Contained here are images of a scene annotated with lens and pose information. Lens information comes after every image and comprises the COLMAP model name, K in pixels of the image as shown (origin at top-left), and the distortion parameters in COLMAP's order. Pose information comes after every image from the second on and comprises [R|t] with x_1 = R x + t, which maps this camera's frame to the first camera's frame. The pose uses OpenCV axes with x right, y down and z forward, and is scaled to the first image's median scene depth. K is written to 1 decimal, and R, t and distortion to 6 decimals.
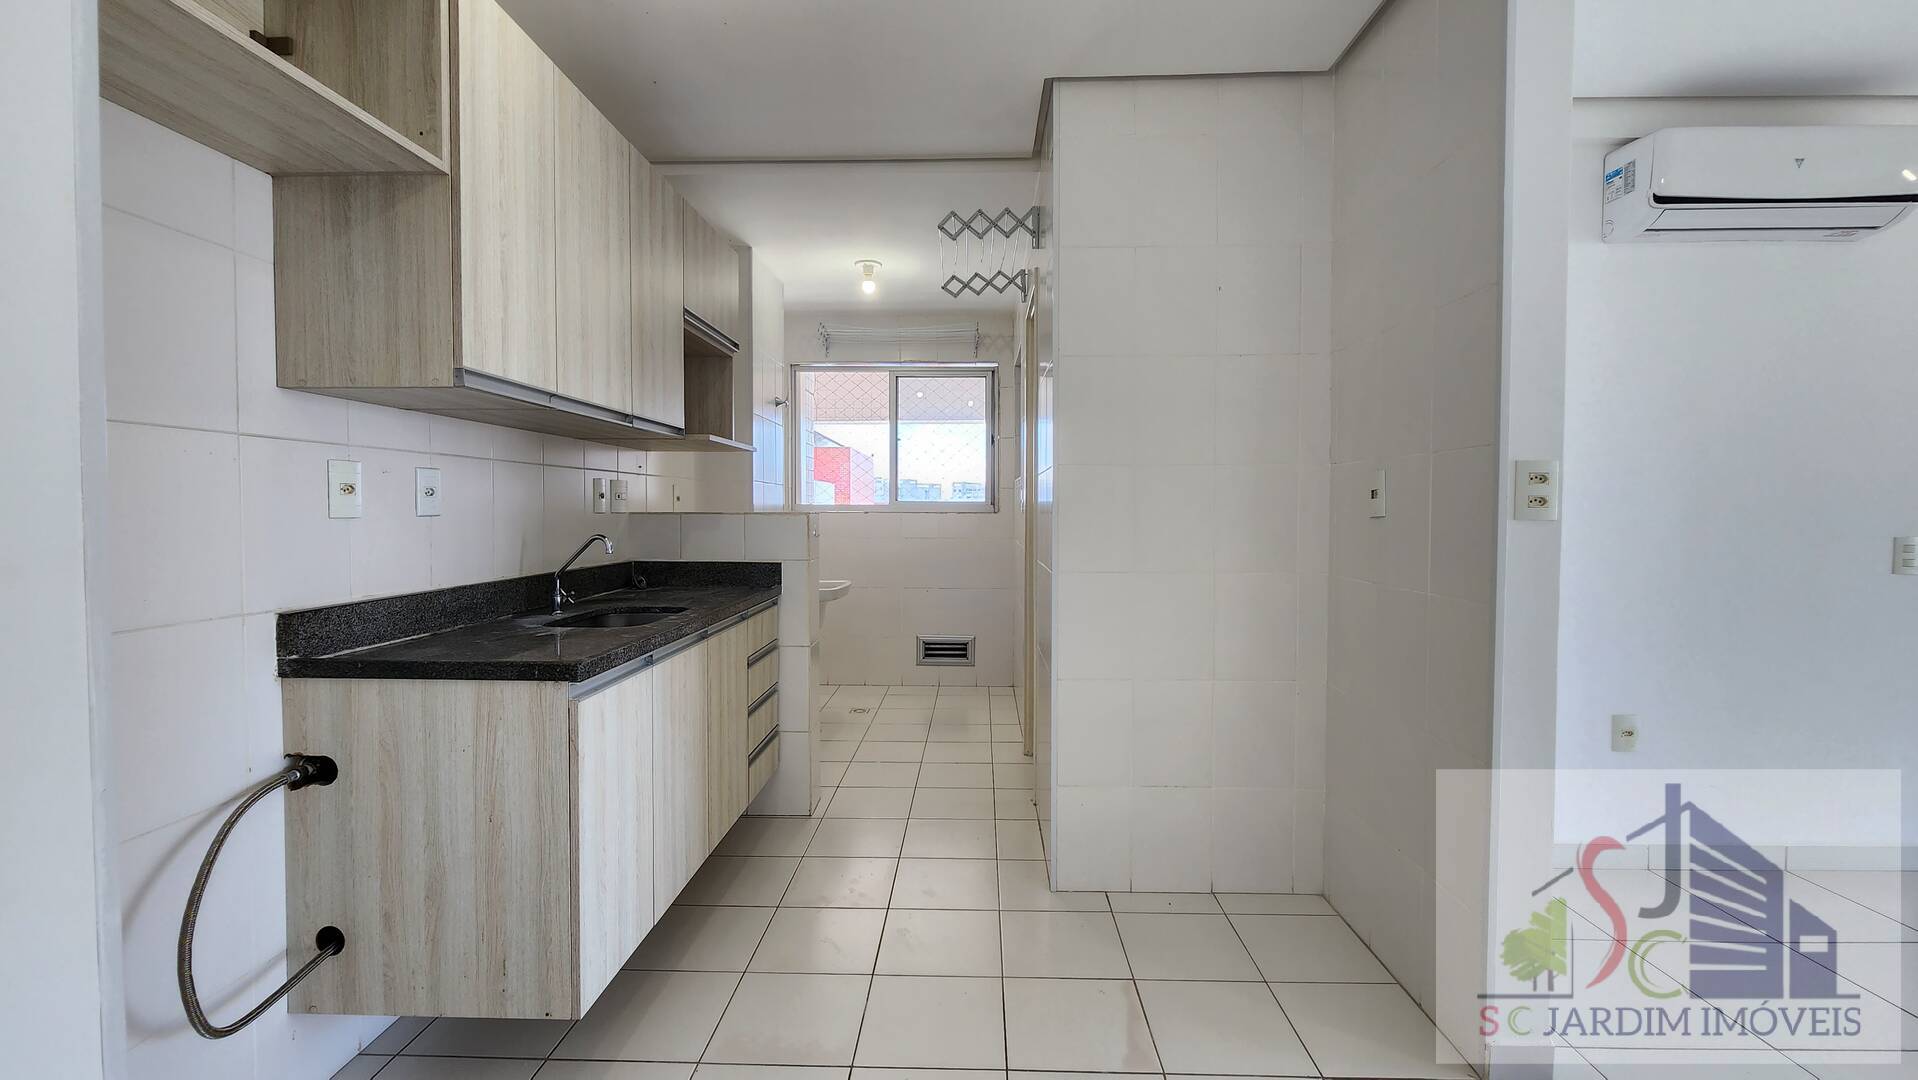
lens RADIAL K [[788.3, 0, 960.3], [0, 788.3, 532.0], [0, 0, 1]] dist [0.001612, 0.000075]
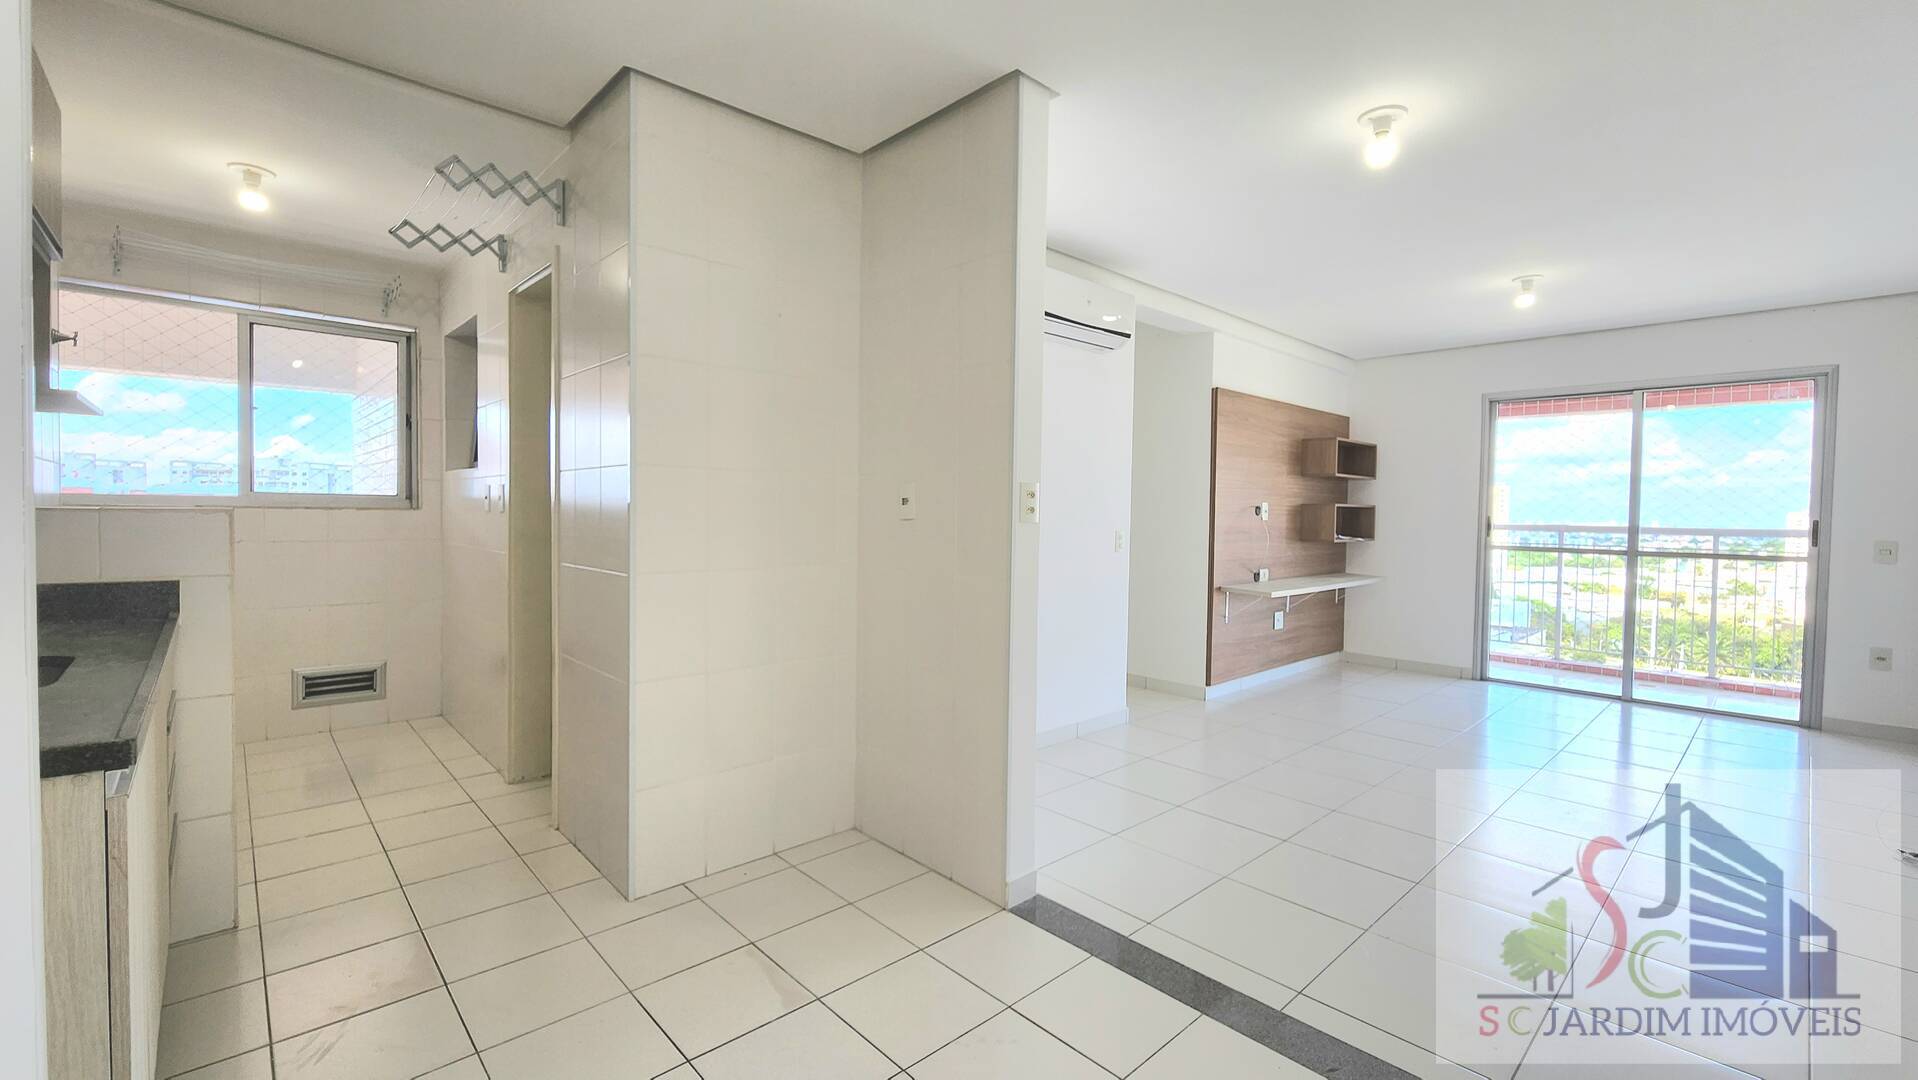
lens RADIAL K [[788.3, 0, 960.3], [0, 788.3, 532.0], [0, 0, 1]] dist [0.001612, 0.000075]
pose [[0.712011, -0.009151, 0.702108, -0.177768], [0.006022, 0.999958, 0.006927, -0.003582], [-0.702142, -0.000704, 0.712037, 0.011478]]
